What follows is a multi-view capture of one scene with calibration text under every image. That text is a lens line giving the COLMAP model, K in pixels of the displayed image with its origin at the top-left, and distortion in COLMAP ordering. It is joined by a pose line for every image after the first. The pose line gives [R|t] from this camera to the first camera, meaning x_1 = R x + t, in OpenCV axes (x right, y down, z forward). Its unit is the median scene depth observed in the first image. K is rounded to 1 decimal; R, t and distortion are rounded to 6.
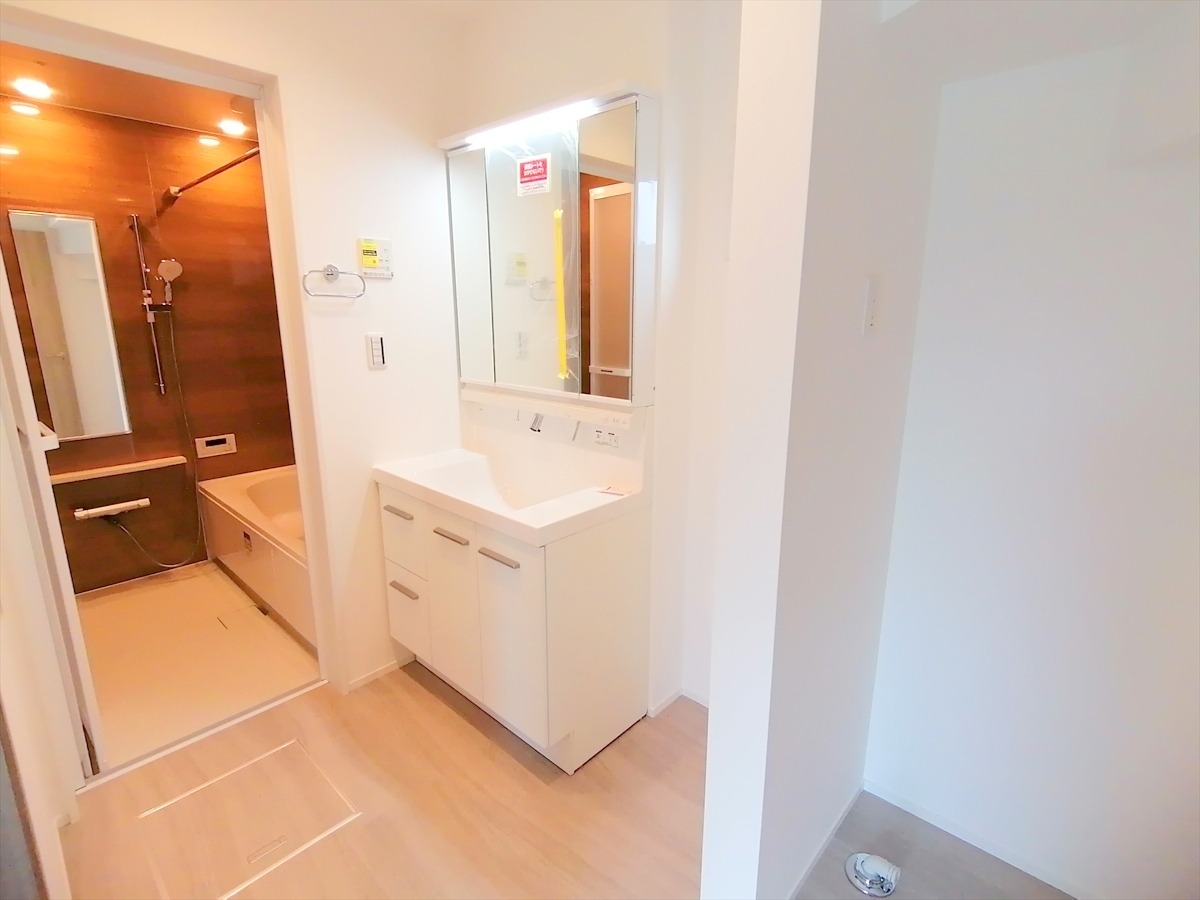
lens RADIAL K [[590.0, 0, 600.0], [0, 590.0, 450.0], [0, 0, 1]] dist [0.002615, -0.028240]
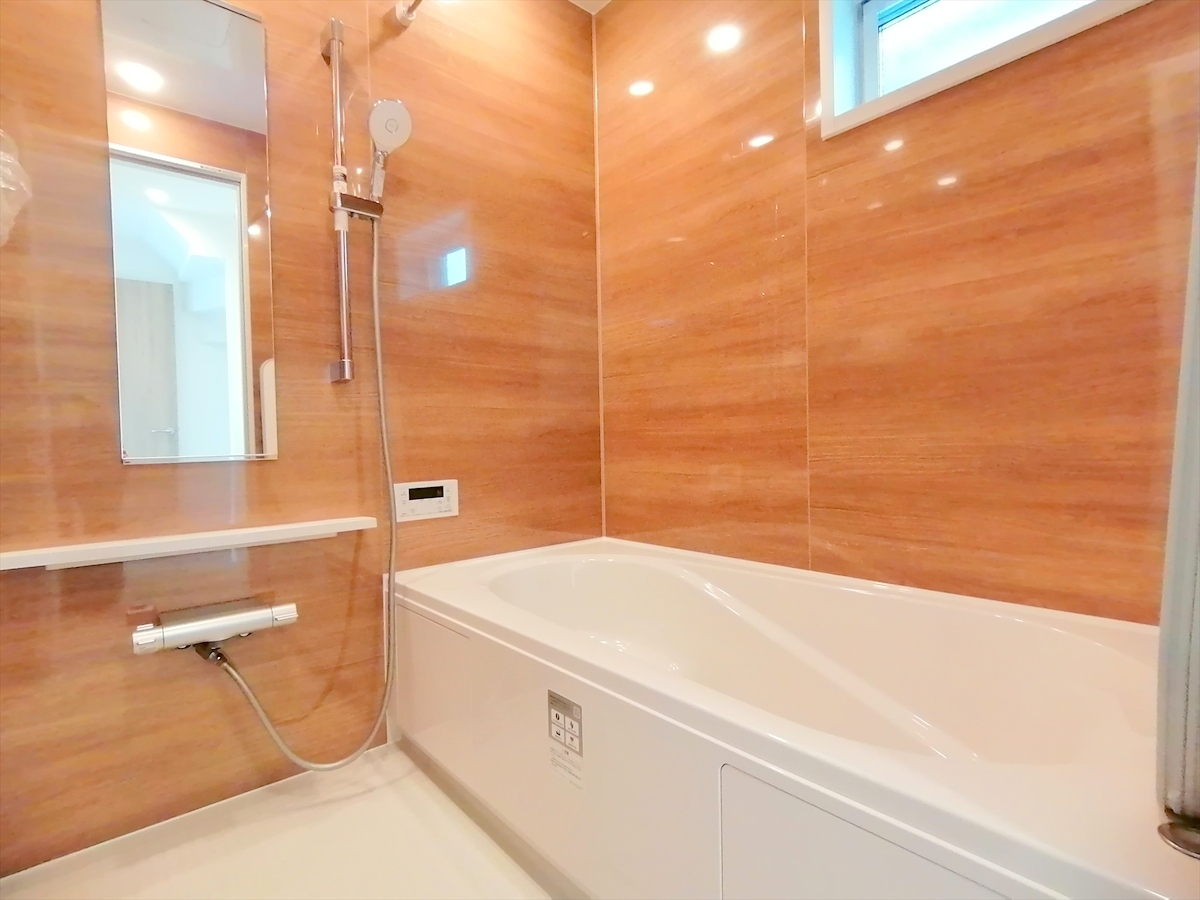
lens RADIAL K [[600.3, 0, 600.0], [0, 600.3, 450.0], [0, 0, 1]] dist [-0.000049, -0.030775]
pose [[0.991256, -0.032649, -0.127853, -0.656366], [0.004194, 0.976213, -0.216773, 0.092660], [0.131889, 0.214341, 0.967814, 0.772120]]
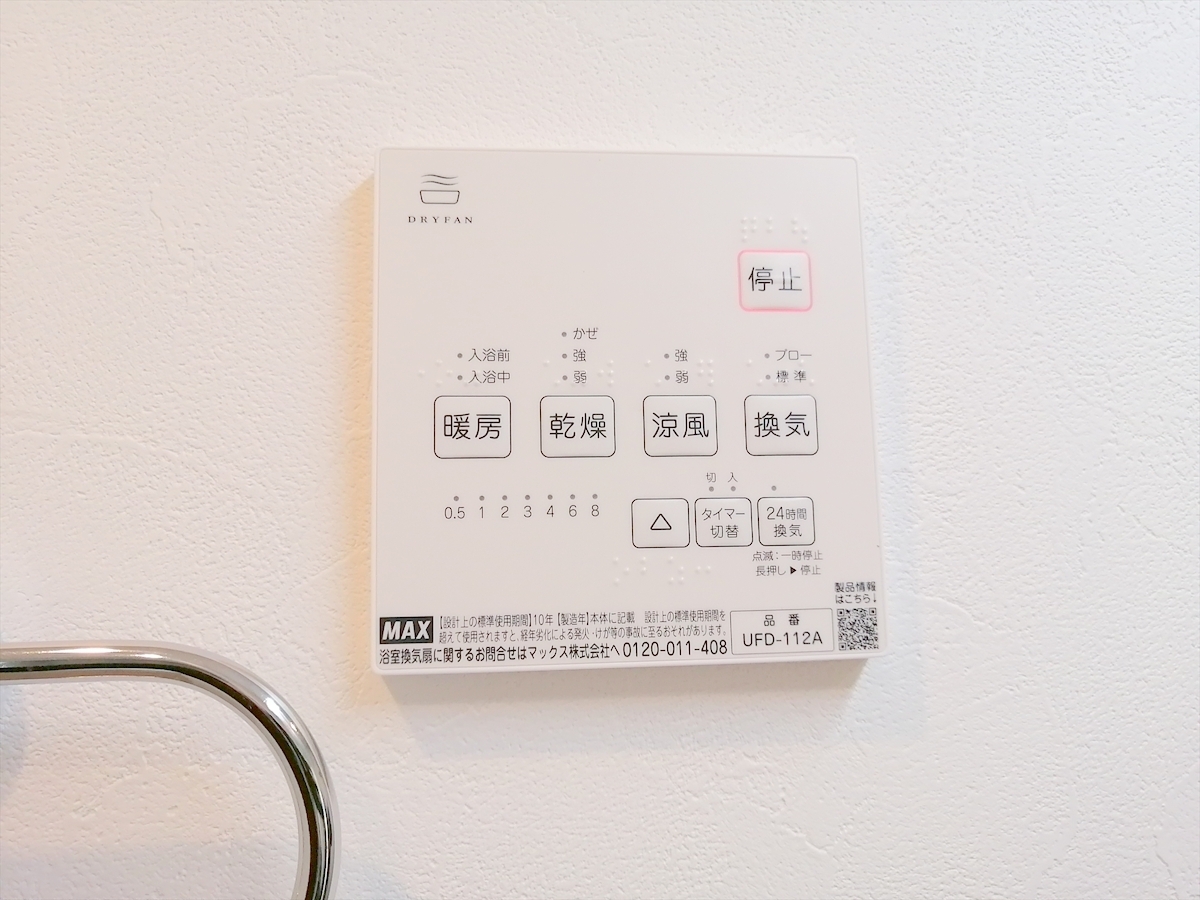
lens RADIAL K [[945.0, 0, 600.0], [0, 945.0, 450.0], [0, 0, 1]] dist [-0.000189, -0.000064]
pose [[0.737410, -0.101945, -0.667708, -0.279794], [-0.135139, 0.946289, -0.293725, -0.260562], [0.661788, 0.306829, 0.684026, 0.839388]]
